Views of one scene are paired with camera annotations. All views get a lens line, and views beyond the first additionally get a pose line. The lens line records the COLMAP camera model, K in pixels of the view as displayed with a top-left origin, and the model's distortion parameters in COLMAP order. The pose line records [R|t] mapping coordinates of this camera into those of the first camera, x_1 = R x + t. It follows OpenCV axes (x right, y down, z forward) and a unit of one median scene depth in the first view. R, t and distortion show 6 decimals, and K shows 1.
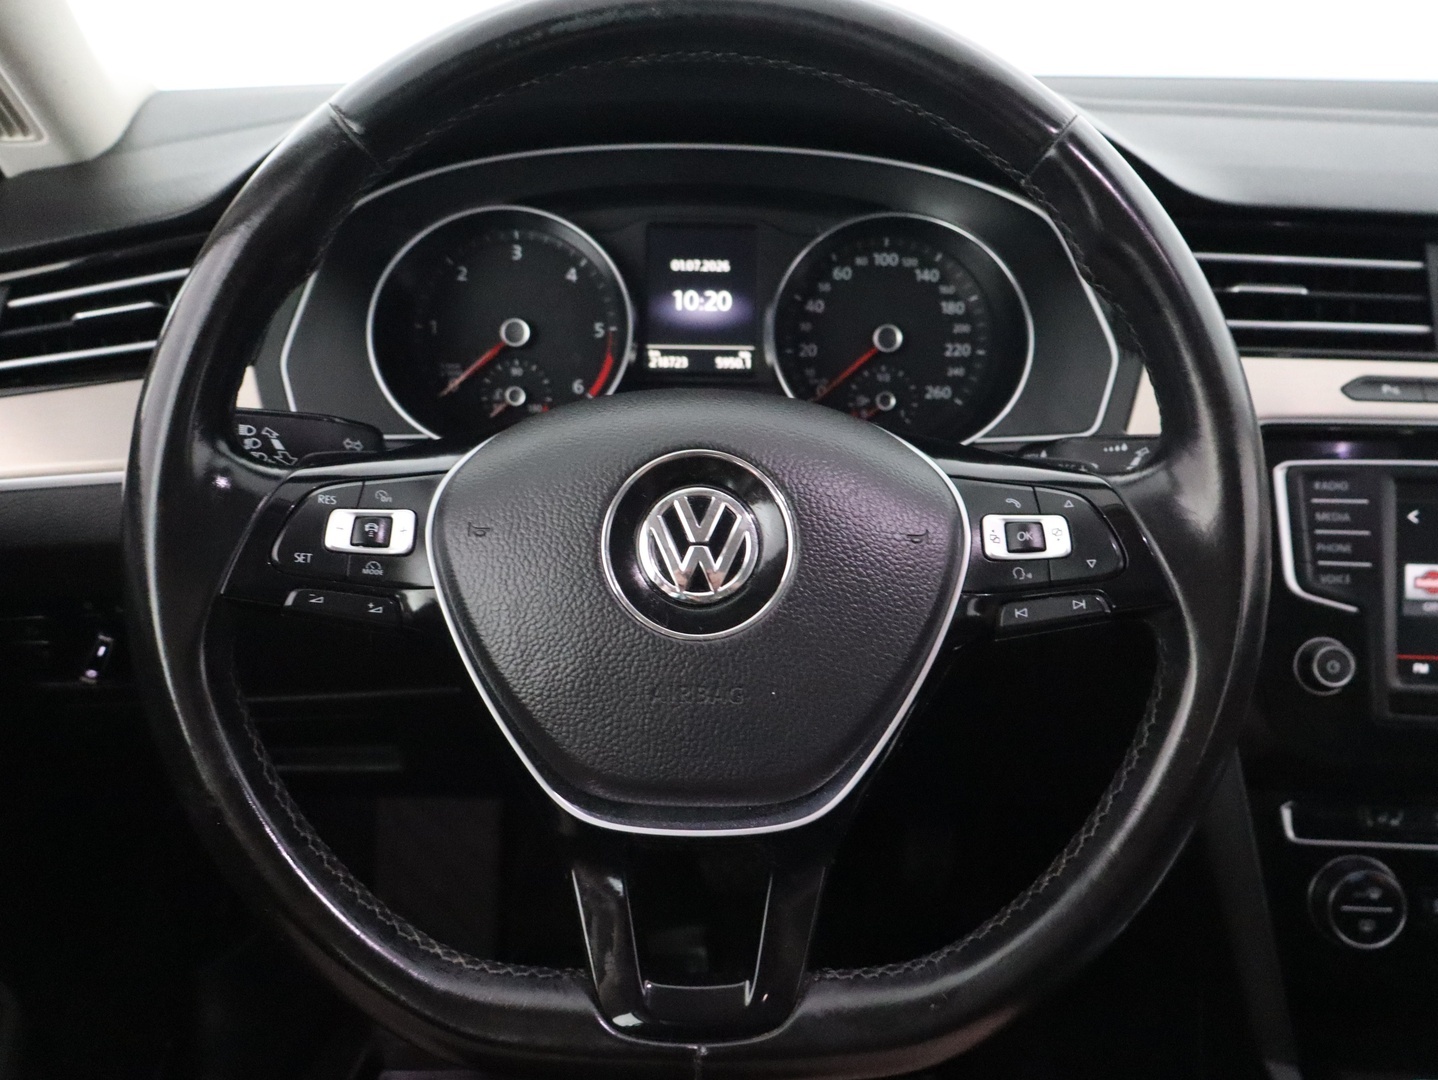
lens RADIAL K [[1410.8, 0, 725.4], [0, 1410.8, 533.5], [0, 0, 1]] dist [0.029089, 0.000000]
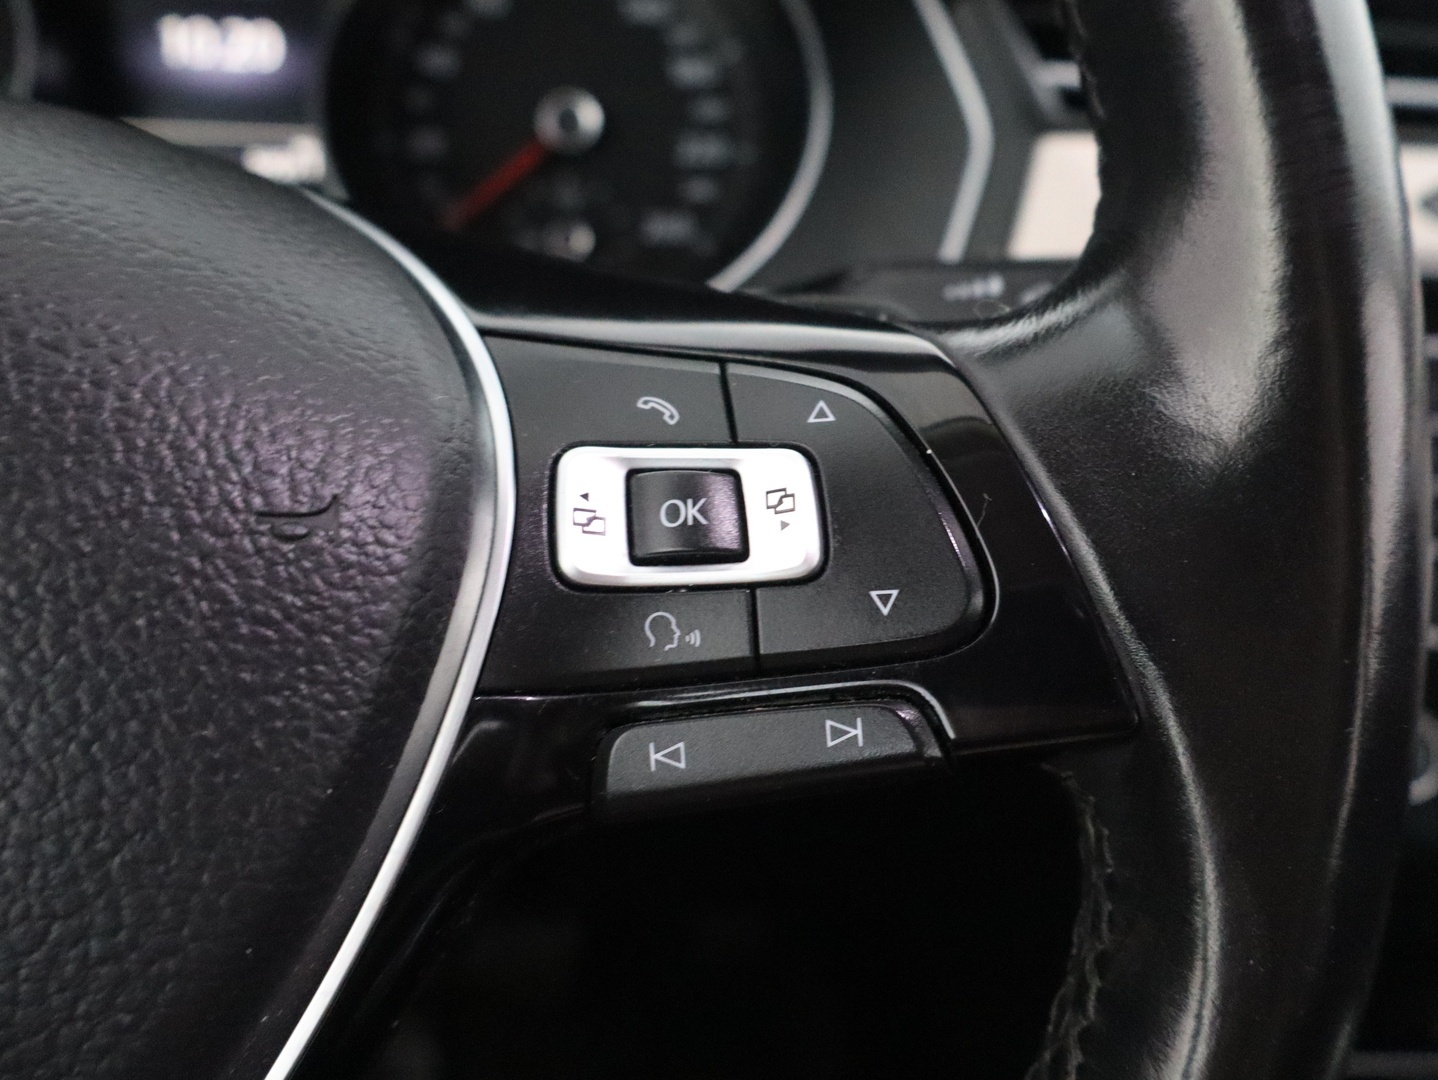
lens RADIAL K [[1410.8, 0, 705.6], [0, 1410.8, 537.3], [0, 0, 1]] dist [0.029089, 0.000000]
pose [[0.997556, -0.001984, 0.069849, 0.193904], [-0.001353, 0.998861, 0.047692, -0.007956], [-0.069864, -0.047670, 0.996417, 0.678839]]
